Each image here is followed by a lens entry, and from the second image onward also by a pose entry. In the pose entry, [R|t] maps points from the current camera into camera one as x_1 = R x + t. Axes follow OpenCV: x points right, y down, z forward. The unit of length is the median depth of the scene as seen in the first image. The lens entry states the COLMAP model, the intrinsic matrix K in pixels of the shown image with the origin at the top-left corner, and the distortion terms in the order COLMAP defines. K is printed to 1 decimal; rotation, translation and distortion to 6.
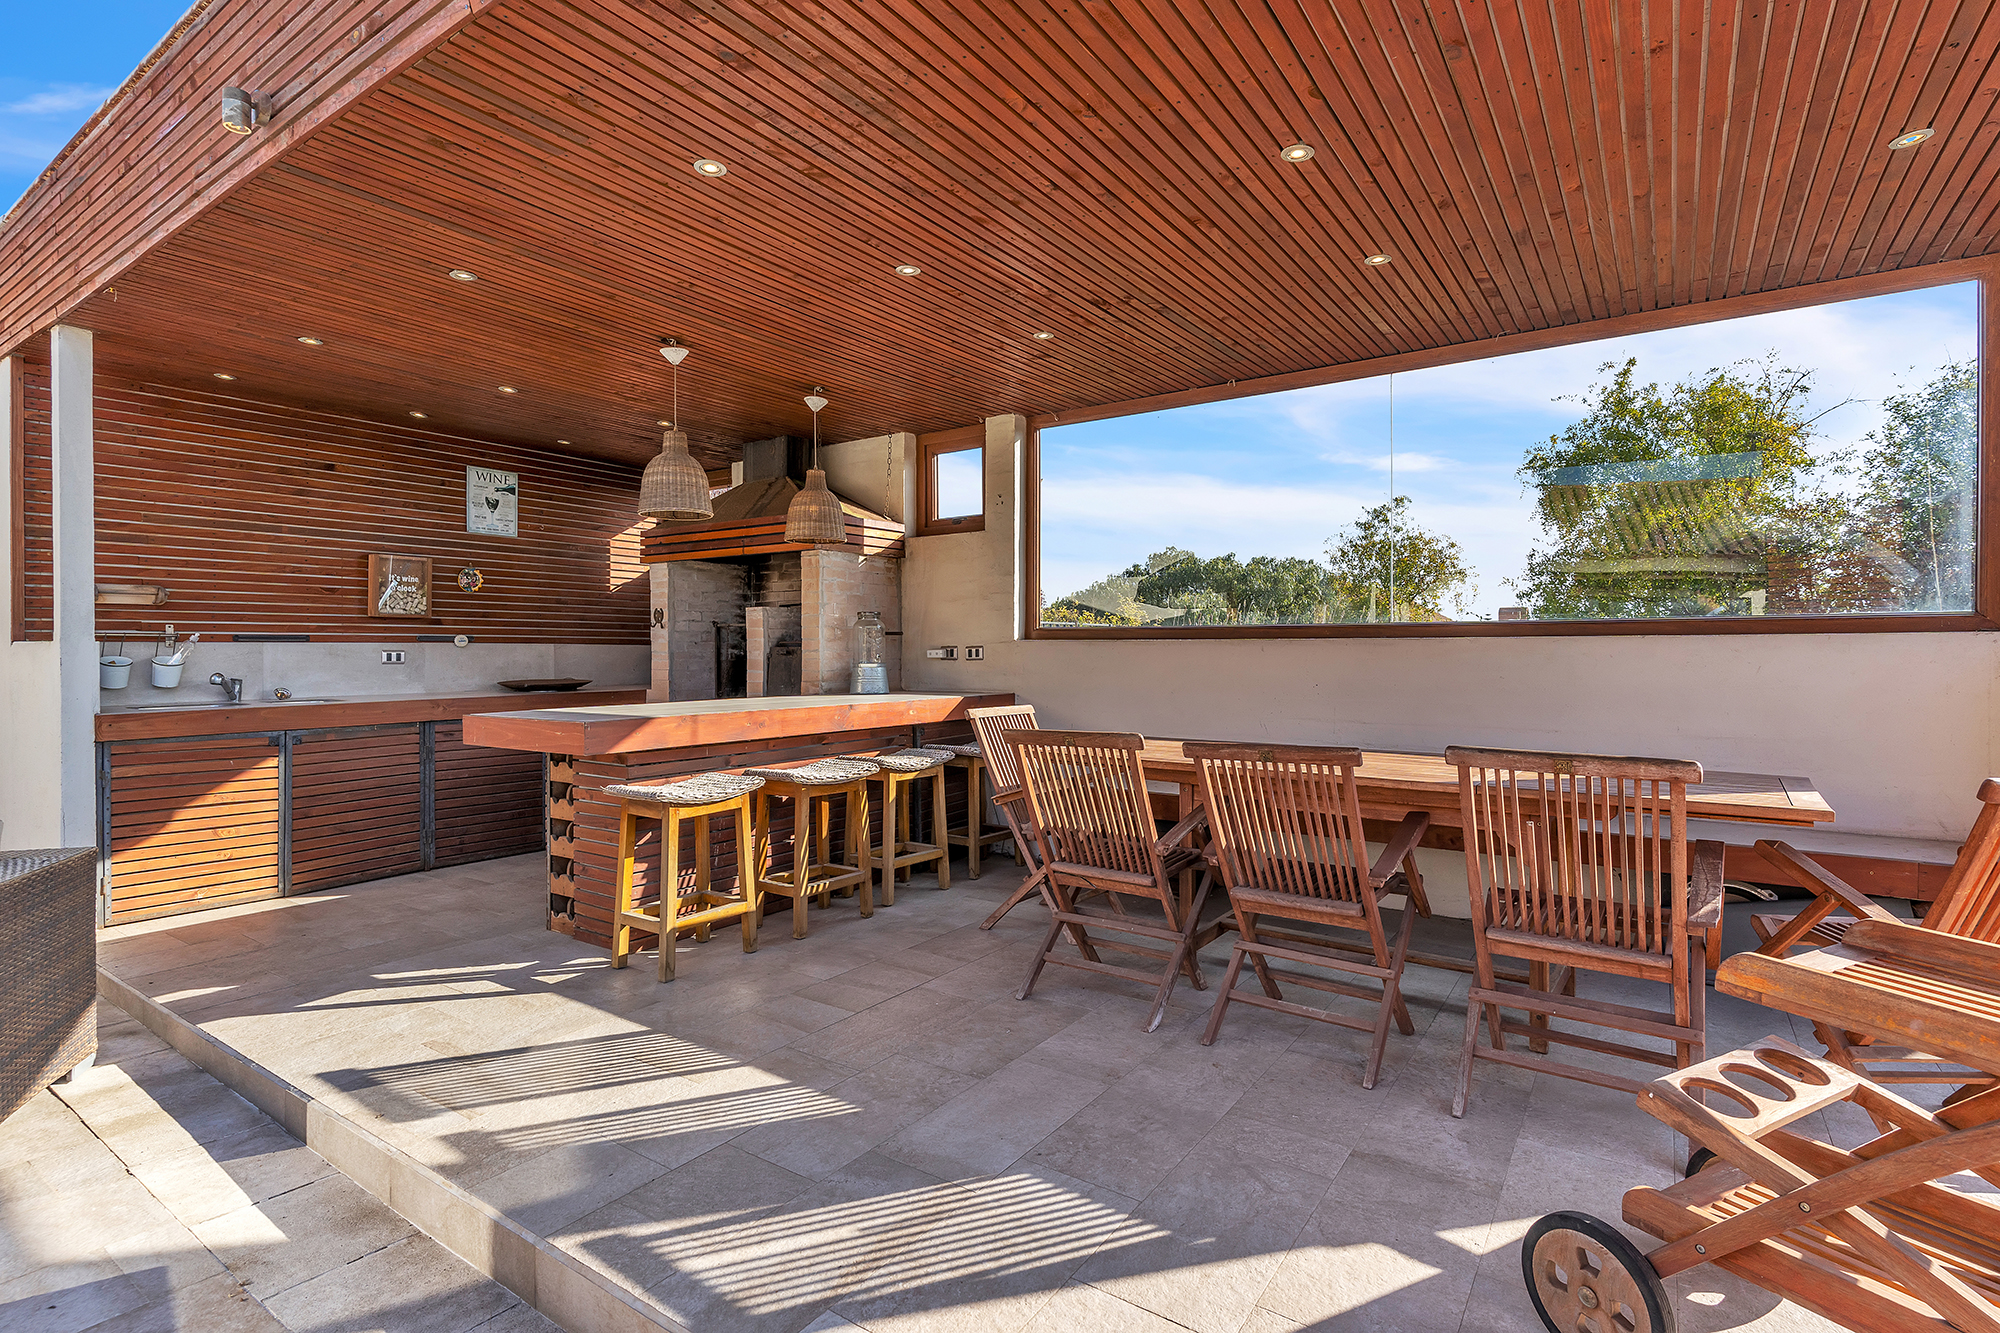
lens RADIAL K [[966.9, 0, 1004.1], [0, 966.9, 666.6], [0, 0, 1]] dist [0.004556, 0.001007]
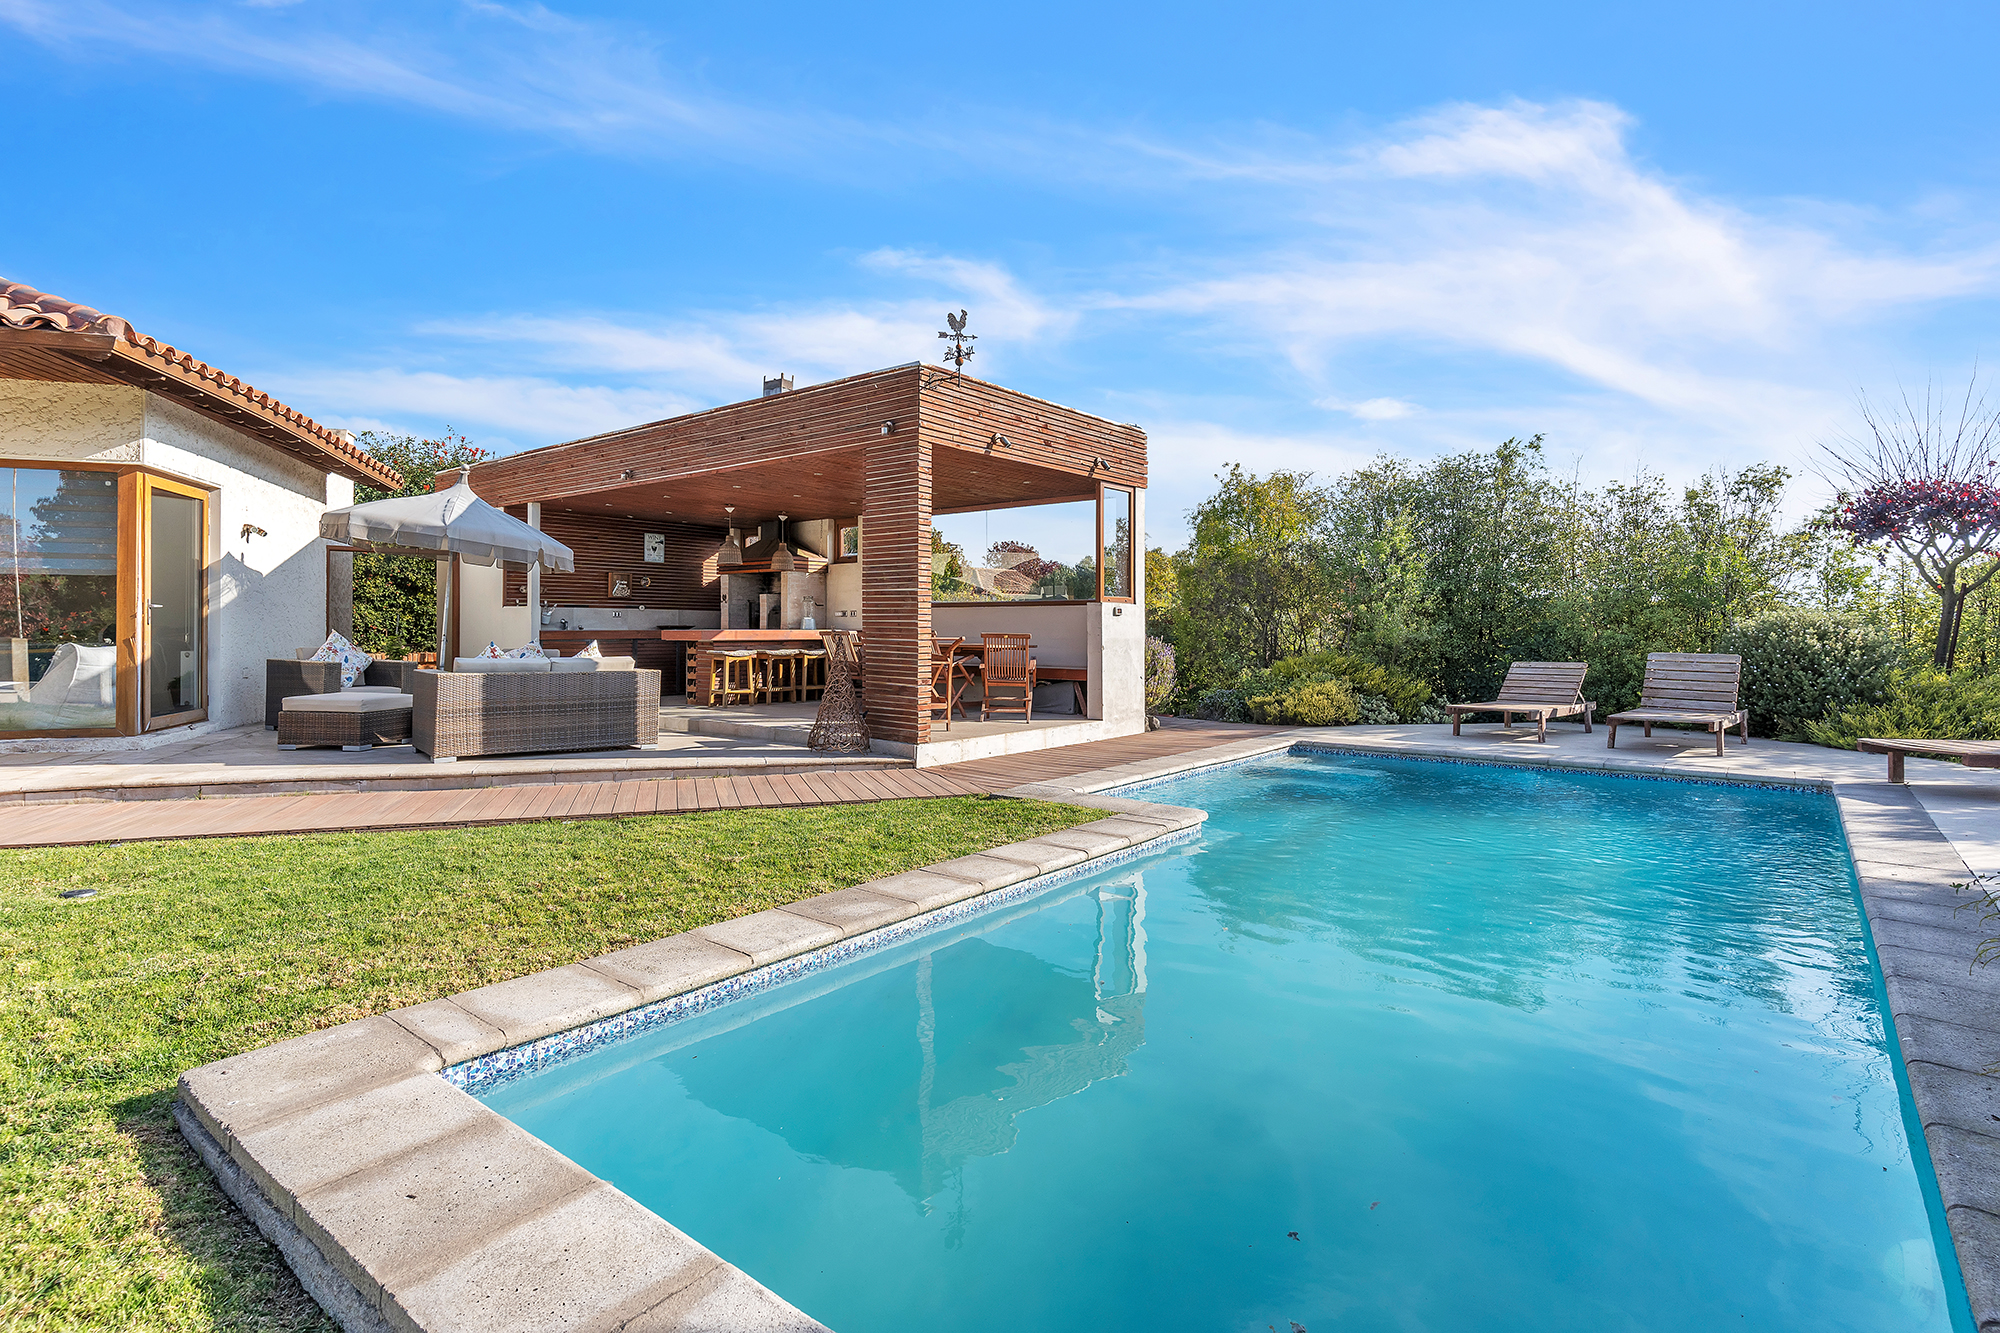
lens RADIAL K [[966.9, 0, 996.8], [0, 966.9, 646.7], [0, 0, 1]] dist [0.004556, 0.001007]
pose [[0.997476, 0.007166, -0.070649, 0.507455], [-0.007265, 0.999973, -0.001154, 0.069676], [0.070639, 0.001665, 0.997501, -1.400503]]
